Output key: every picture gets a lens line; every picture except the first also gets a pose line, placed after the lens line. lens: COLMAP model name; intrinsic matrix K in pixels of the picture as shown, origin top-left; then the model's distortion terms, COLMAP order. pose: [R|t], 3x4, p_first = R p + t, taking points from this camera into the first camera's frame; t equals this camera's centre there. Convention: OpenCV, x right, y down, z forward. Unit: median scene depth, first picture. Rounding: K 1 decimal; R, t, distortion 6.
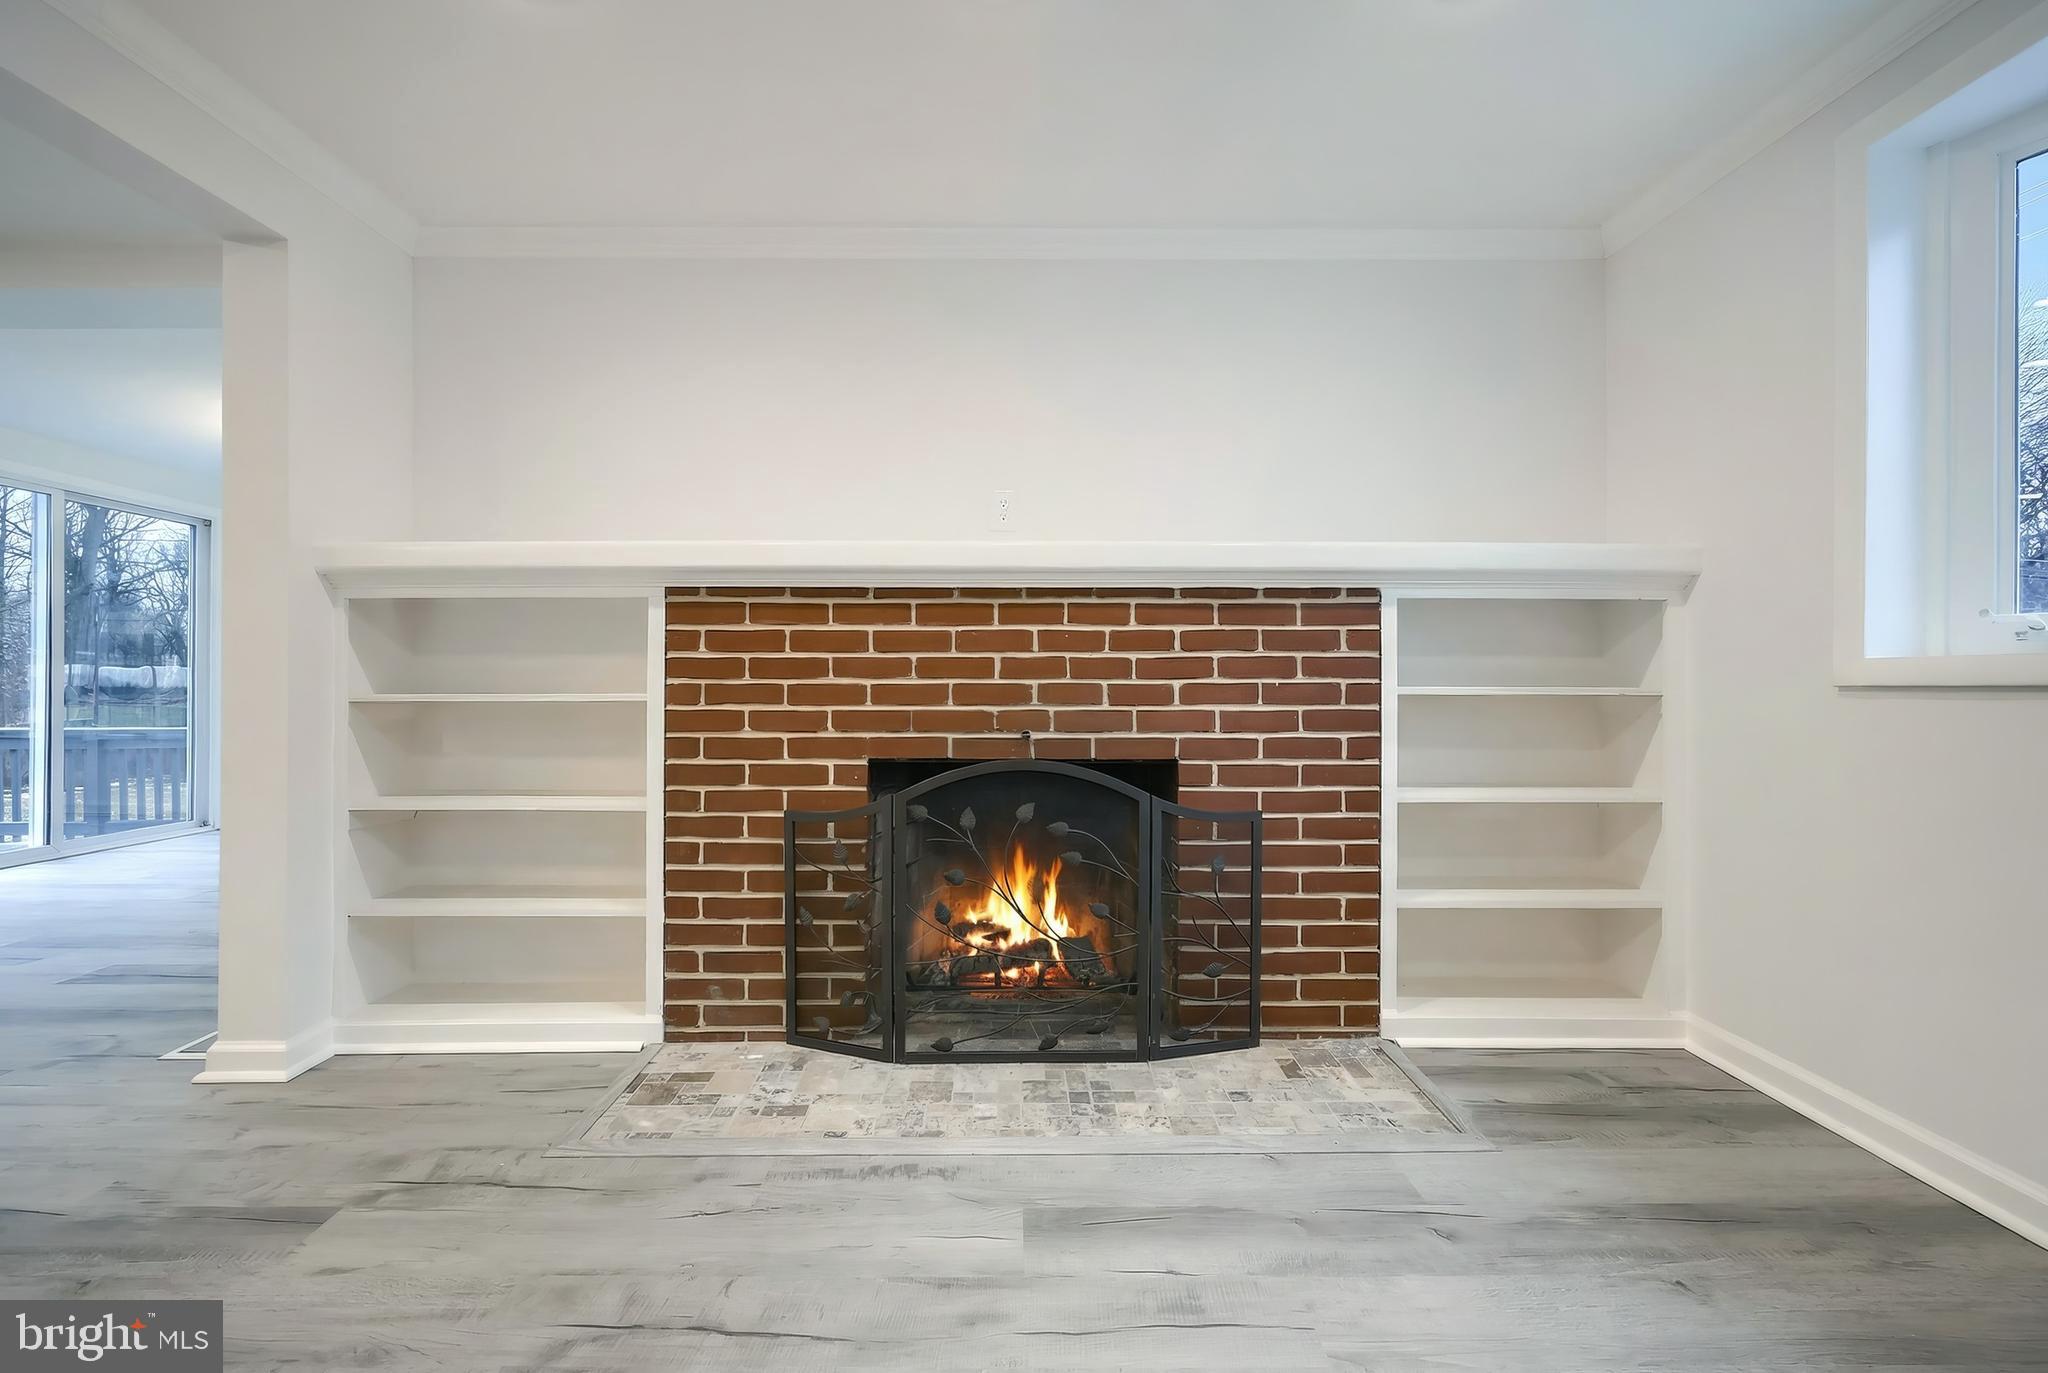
lens RADIAL K [[859.7, 0, 1024.0], [0, 859.7, 686.5], [0, 0, 1]] dist [0.002064, -0.000051]
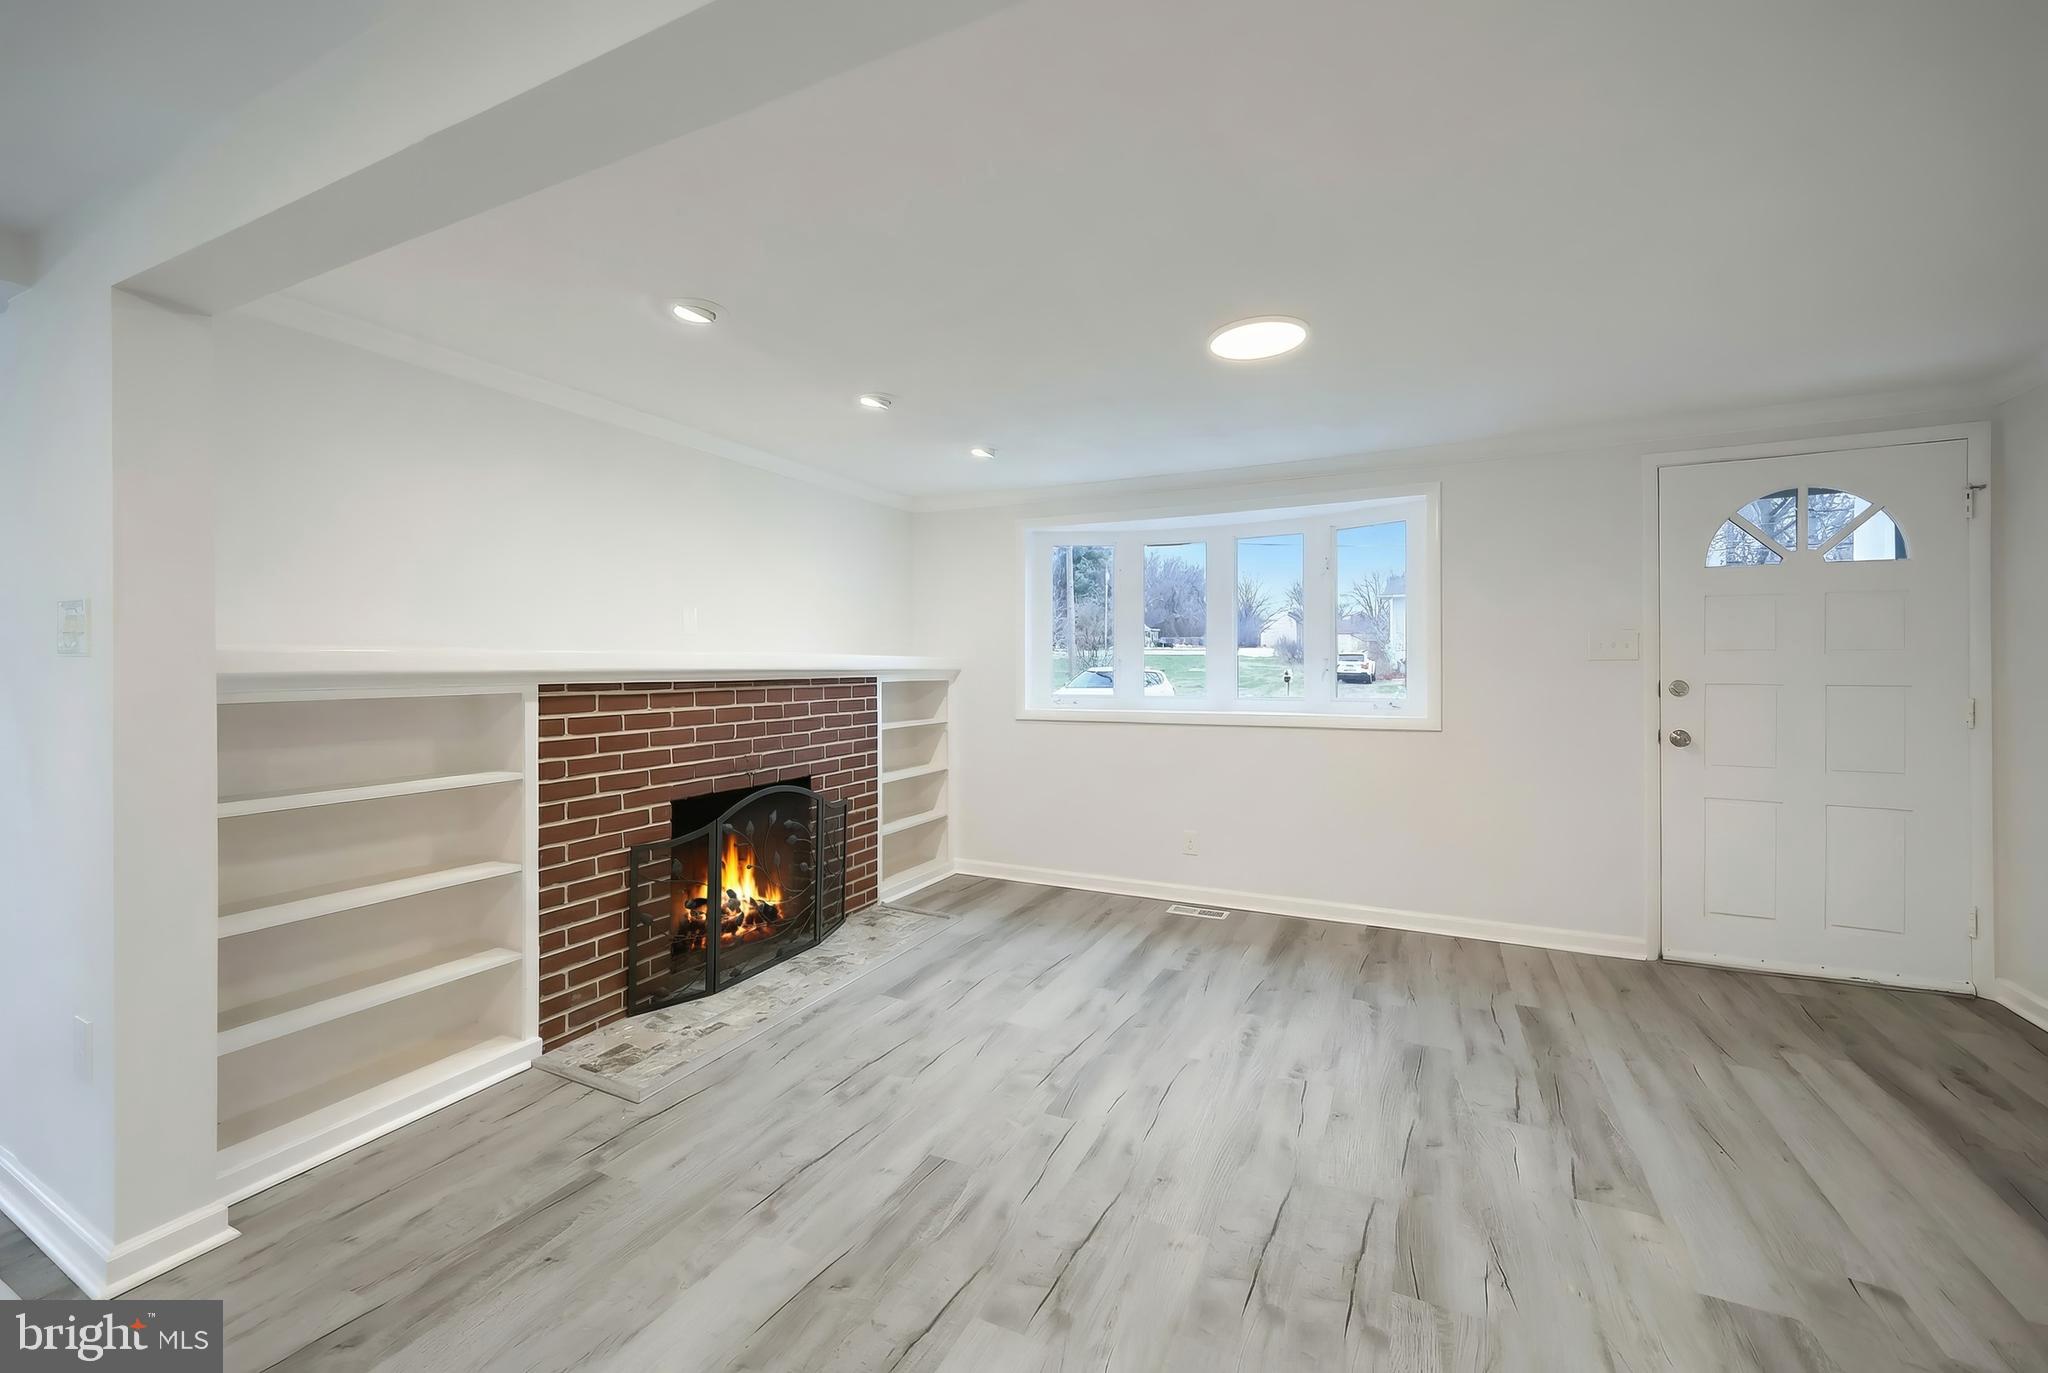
lens RADIAL K [[859.7, 0, 1024.0], [0, 859.7, 686.5], [0, 0, 1]] dist [0.002064, -0.000051]
pose [[0.419239, -0.024342, 0.907550, -1.237637], [0.005050, 0.999688, 0.024481, -0.139664], [-0.907862, -0.005681, 0.419231, -0.138950]]
